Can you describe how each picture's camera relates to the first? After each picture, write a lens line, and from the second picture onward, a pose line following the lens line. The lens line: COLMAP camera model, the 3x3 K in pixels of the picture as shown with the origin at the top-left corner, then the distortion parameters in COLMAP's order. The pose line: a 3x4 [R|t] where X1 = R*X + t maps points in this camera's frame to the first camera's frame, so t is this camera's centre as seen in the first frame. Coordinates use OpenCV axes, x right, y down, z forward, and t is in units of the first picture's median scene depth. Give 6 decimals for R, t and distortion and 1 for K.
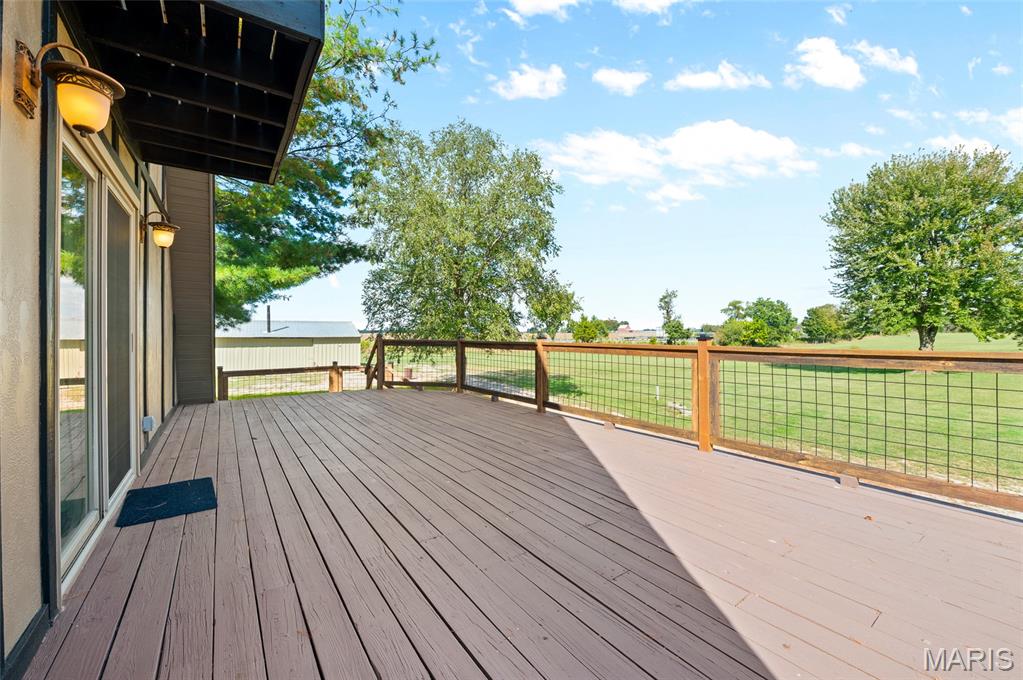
lens RADIAL K [[402.0, 0, 515.5], [0, 402.0, 335.2], [0, 0, 1]] dist [-0.021470, 0.000365]
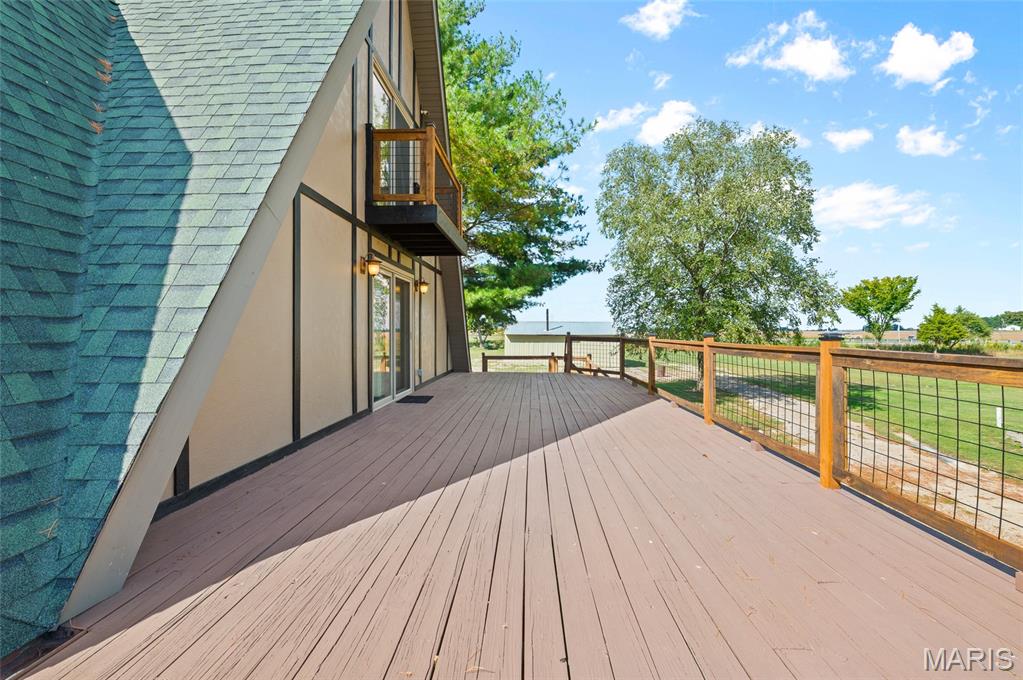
lens RADIAL K [[402.0, 0, 515.5], [0, 402.0, 335.2], [0, 0, 1]] dist [-0.021470, 0.000365]
pose [[0.783979, 0.006308, -0.620755, 0.193112], [-0.003571, 0.999978, 0.005652, 0.000228], [0.620777, -0.002214, 0.783984, -0.095679]]
